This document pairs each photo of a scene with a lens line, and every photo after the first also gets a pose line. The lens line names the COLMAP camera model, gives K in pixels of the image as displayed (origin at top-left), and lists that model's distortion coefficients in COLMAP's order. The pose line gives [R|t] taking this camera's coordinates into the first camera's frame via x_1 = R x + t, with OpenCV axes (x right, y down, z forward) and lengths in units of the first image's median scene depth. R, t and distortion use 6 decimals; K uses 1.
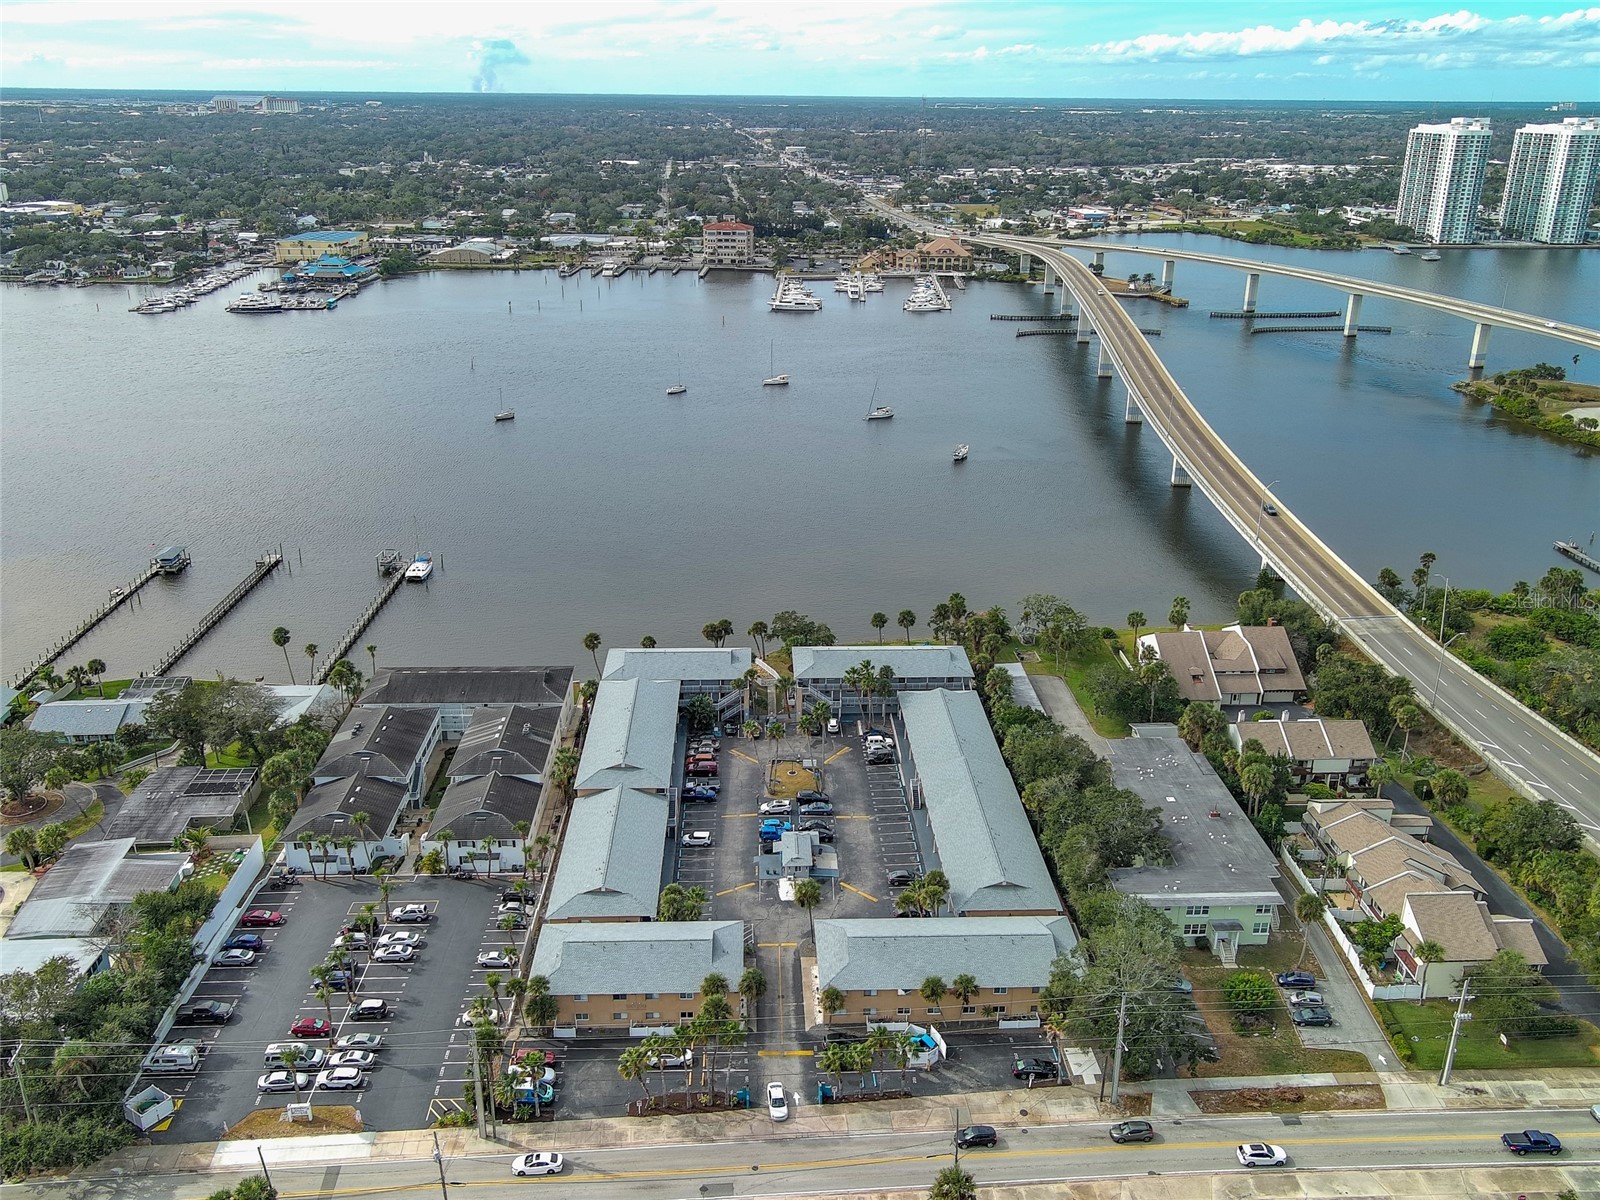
lens RADIAL K [[1288.5, 0, 800.0], [0, 1288.5, 600.0], [0, 0, 1]] dist [0.028301, -0.004165]
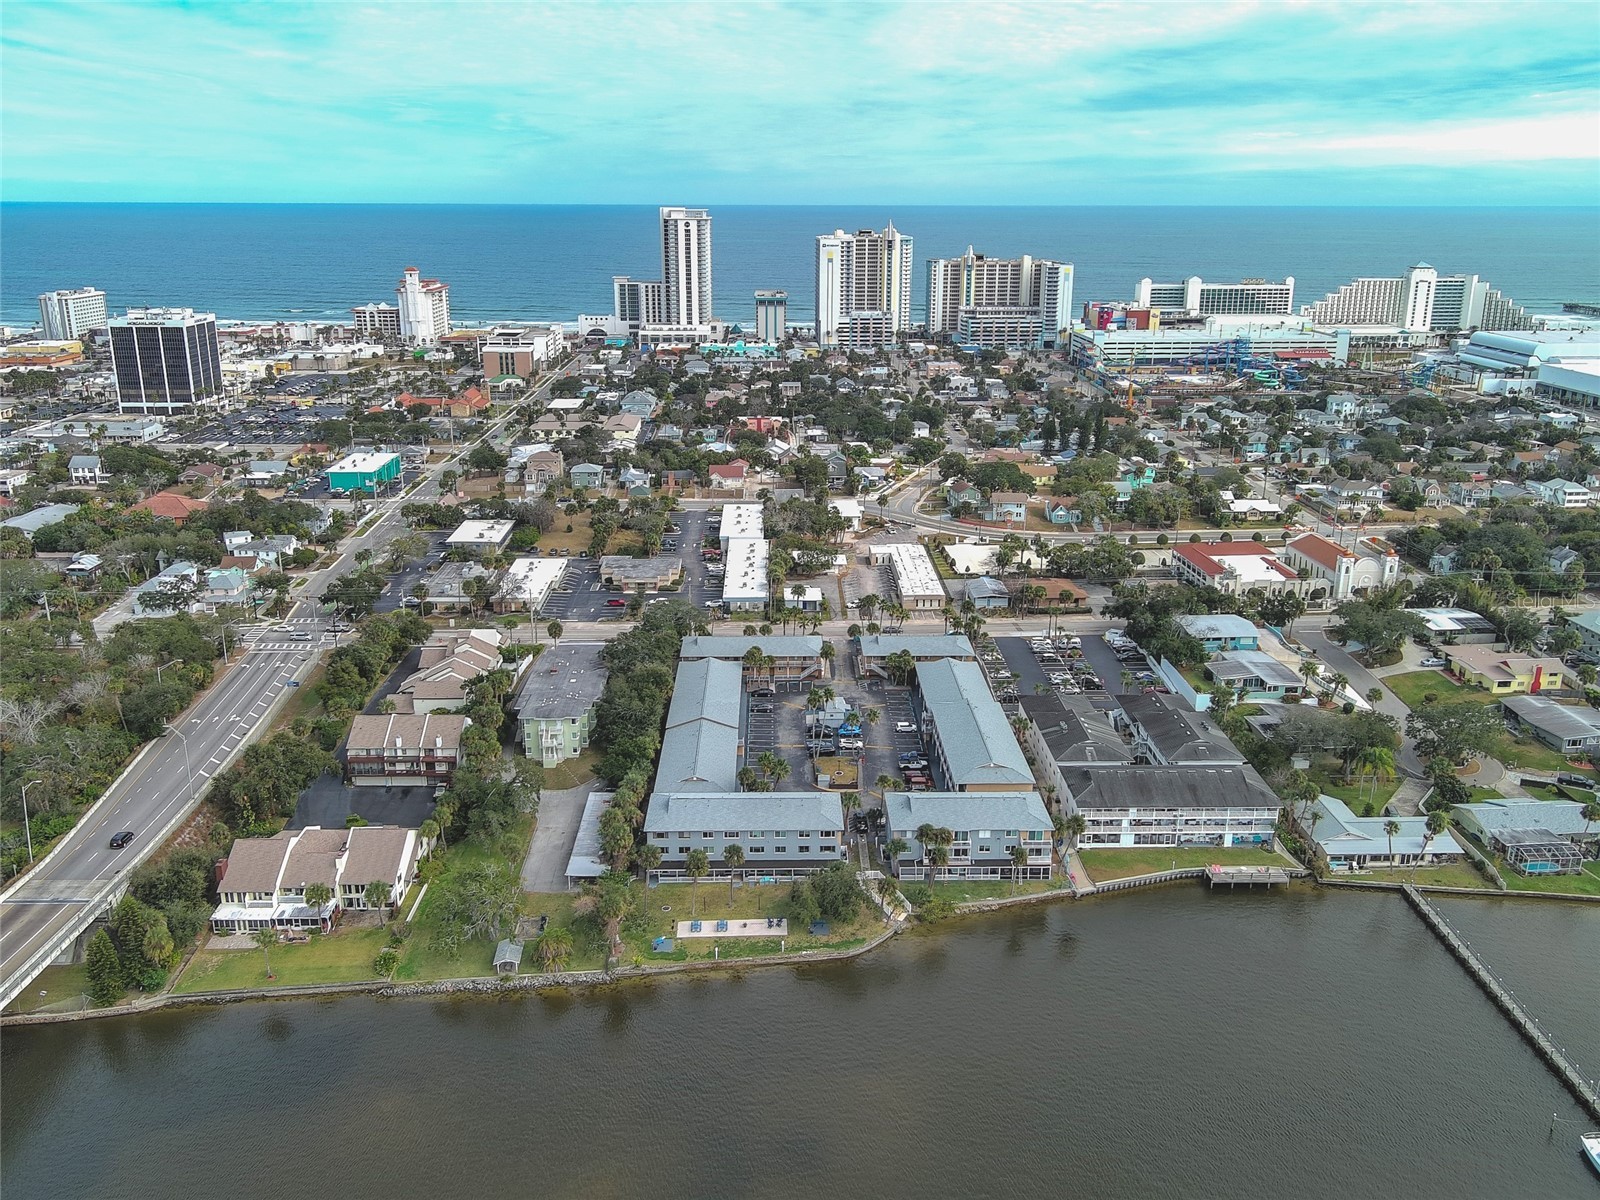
lens RADIAL K [[1313.2, 0, 800.0], [0, 1313.2, 600.0], [0, 0, 1]] dist [0.010580, 0.001474]
pose [[-0.999833, -0.015652, 0.009443, 0.023546], [-0.006635, 0.792092, 0.610366, -0.801776], [-0.017034, 0.610201, -0.792063, 2.075723]]
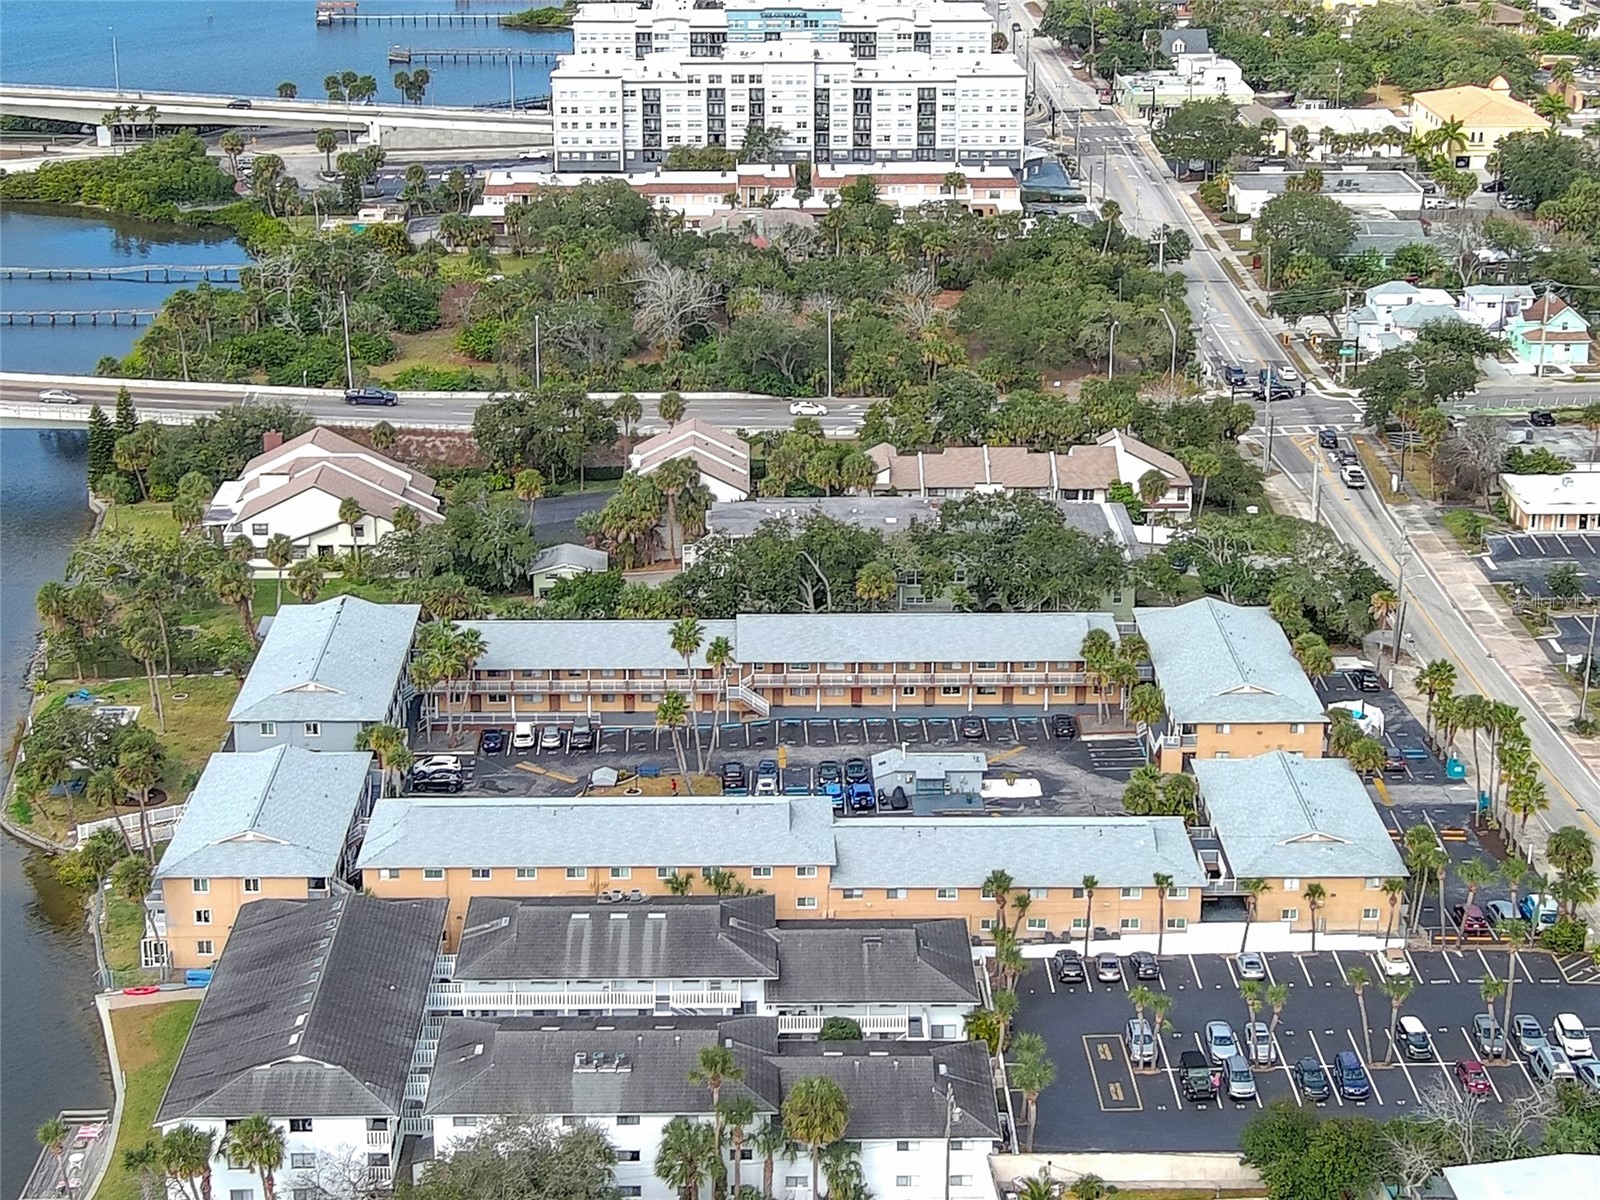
lens RADIAL K [[2916.6, 0, 800.0], [0, 2916.6, 600.0], [0, 0, 1]] dist [0.051237, -0.024393]
pose [[0.025860, -0.327226, 0.944592, -1.323387], [0.356785, 0.885699, 0.297057, -0.326723], [-0.933829, 0.329334, 0.139654, 0.819958]]
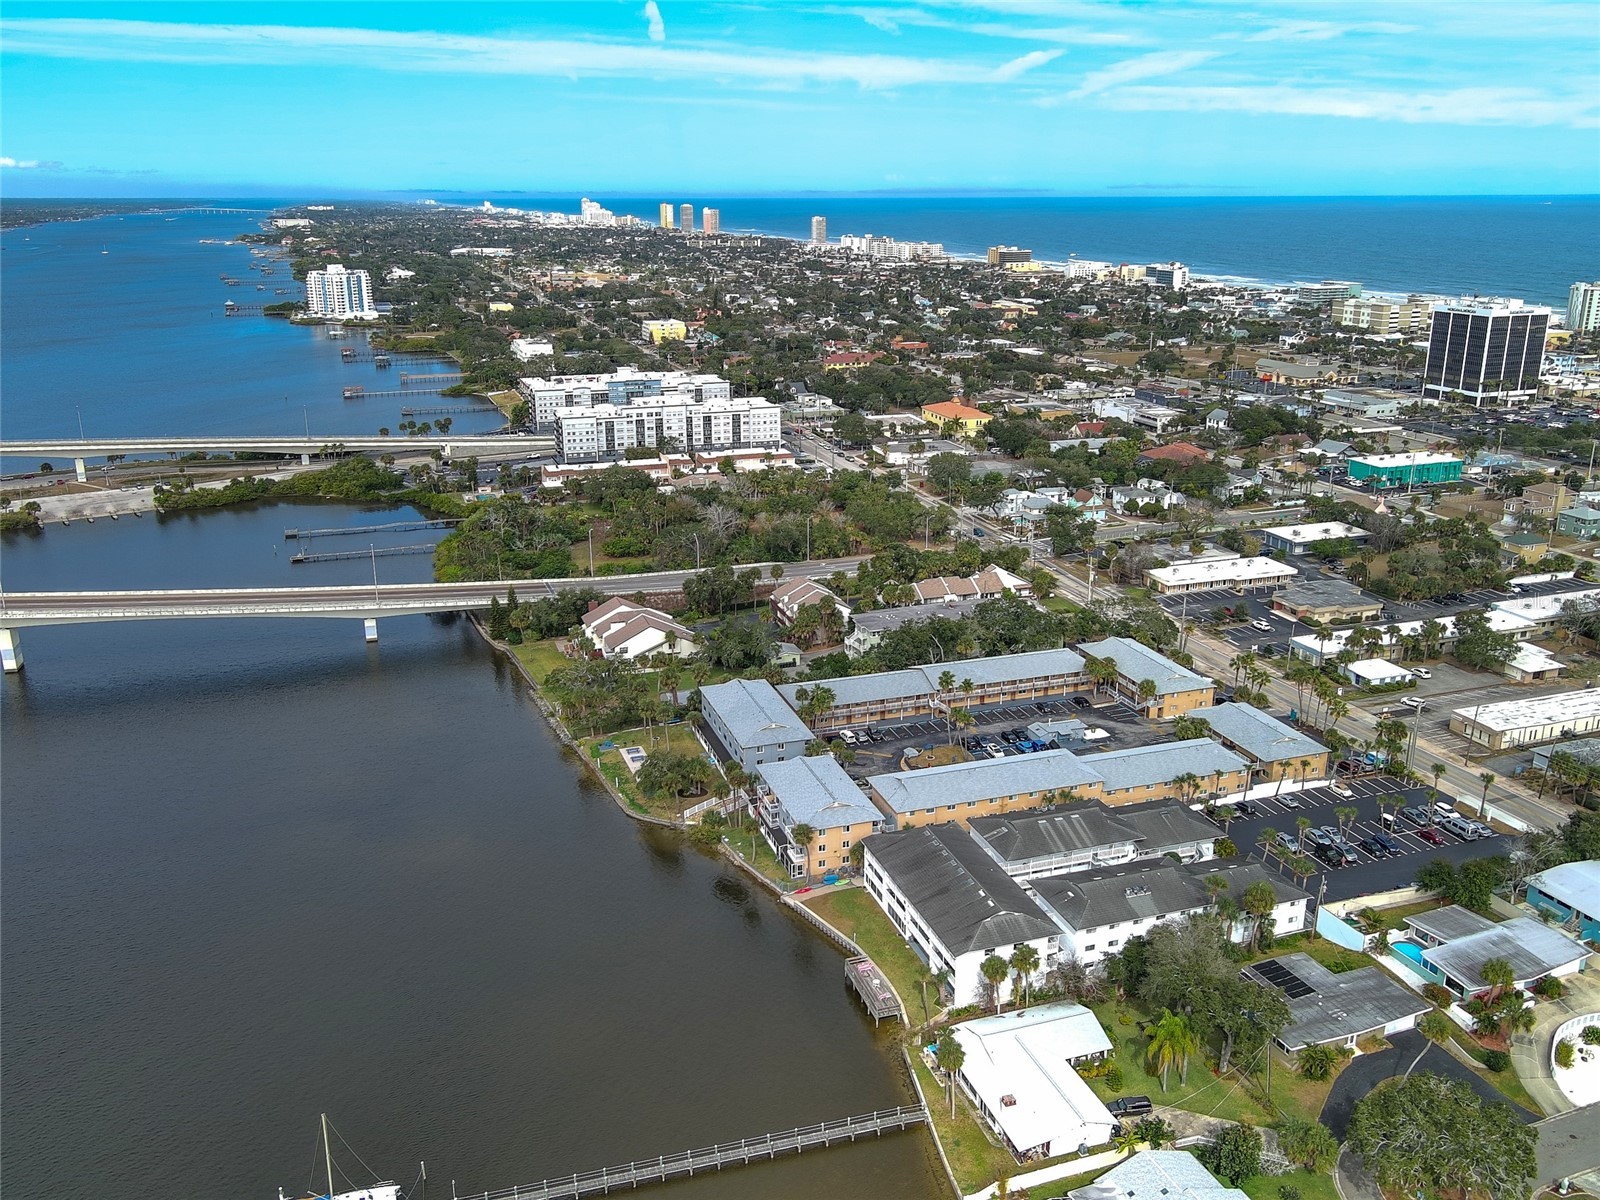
lens RADIAL K [[1313.2, 0, 800.0], [0, 1313.2, 600.0], [0, 0, 1]] dist [0.010580, 0.001474]
pose [[-0.282542, -0.288095, 0.914971, -1.139808], [0.342237, 0.860789, 0.376717, -0.532384], [-0.896127, 0.419576, -0.144612, 1.371480]]
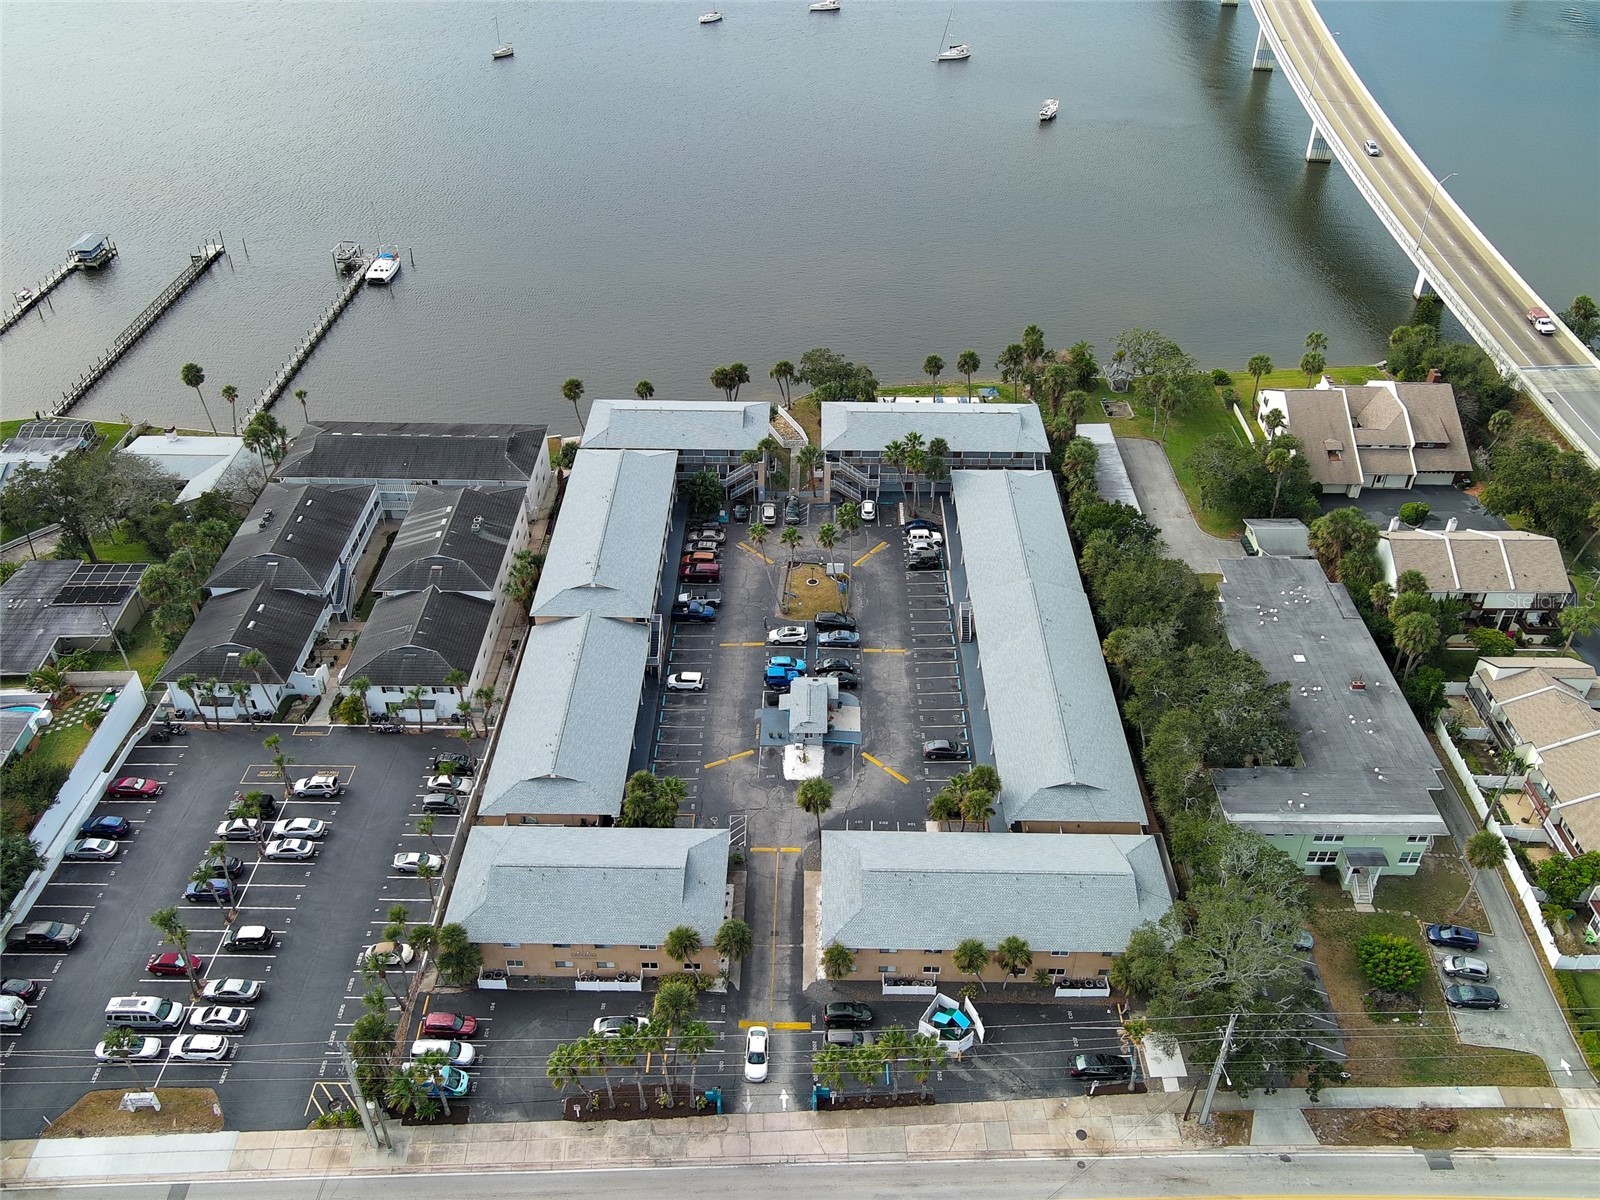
lens RADIAL K [[1313.2, 0, 800.0], [0, 1313.2, 600.0], [0, 0, 1]] dist [0.010580, 0.001474]
pose [[0.998760, 0.028024, -0.041154, 0.022652], [-0.016161, 0.964270, 0.264427, -0.078818], [0.047094, -0.263434, 0.963527, 0.242463]]
